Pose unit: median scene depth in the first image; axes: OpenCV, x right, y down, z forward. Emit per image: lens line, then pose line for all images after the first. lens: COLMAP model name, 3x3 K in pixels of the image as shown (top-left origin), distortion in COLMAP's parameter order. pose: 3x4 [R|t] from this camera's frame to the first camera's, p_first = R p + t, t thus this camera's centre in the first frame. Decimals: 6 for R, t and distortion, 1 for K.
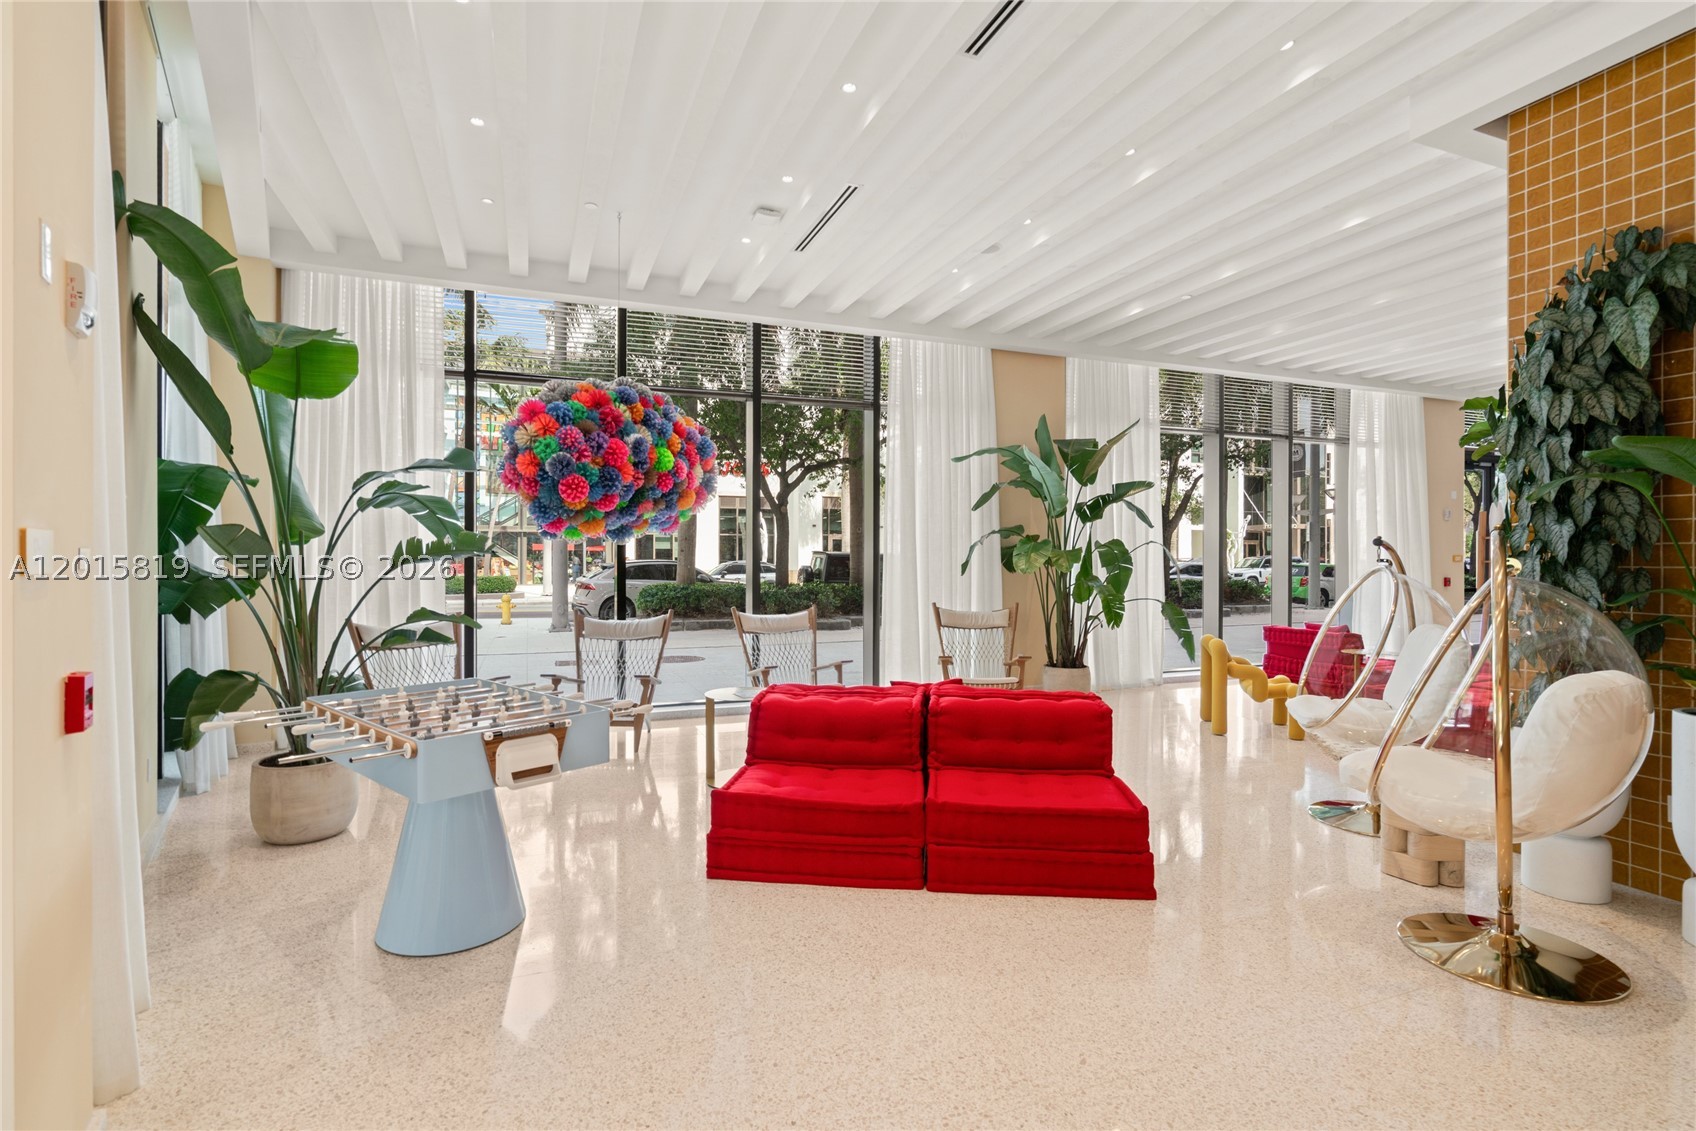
lens RADIAL K [[802.2, 0, 848.0], [0, 802.2, 565.5], [0, 0, 1]] dist [-0.035586, -0.000171]
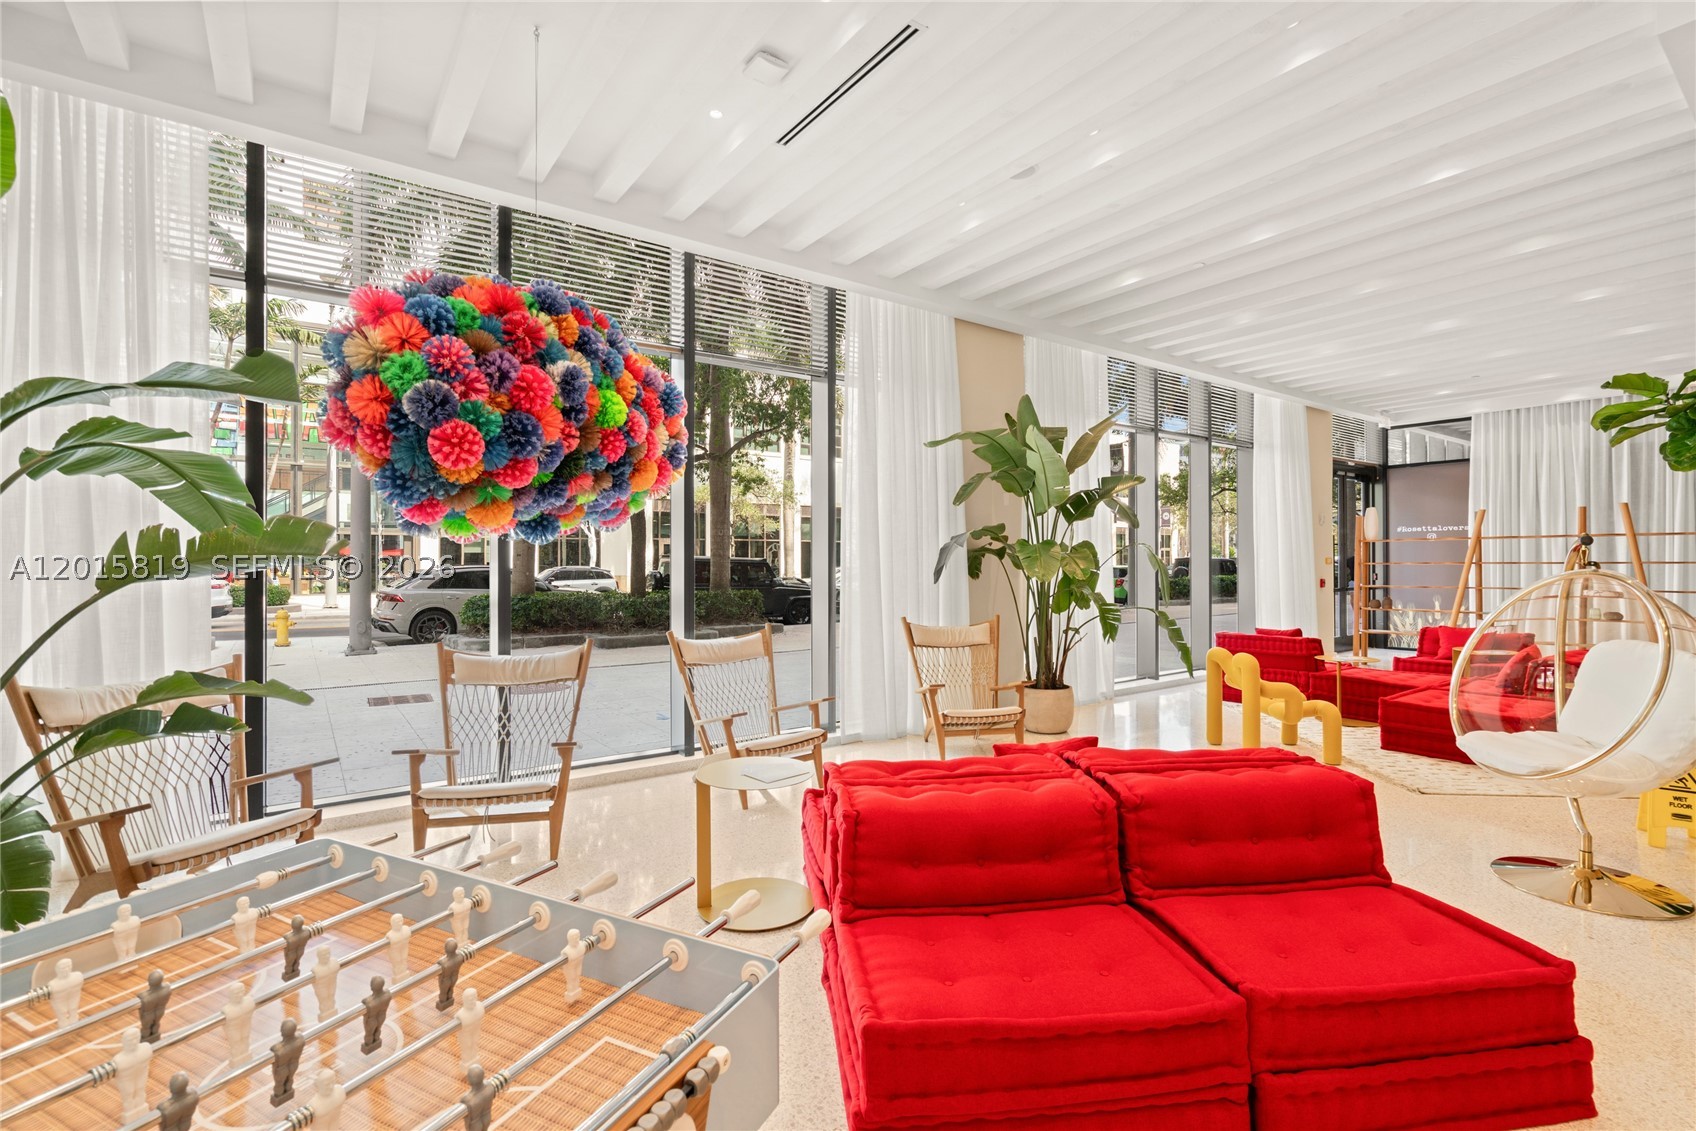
lens RADIAL K [[762.4, 0, 848.0], [0, 762.4, 565.5], [0, 0, 1]] dist [-0.020174, 0.001100]
pose [[0.968390, -0.003478, 0.249416, -0.167346], [0.004930, 0.999974, -0.005199, -0.003458], [-0.249392, 0.006265, 0.968382, 0.300995]]
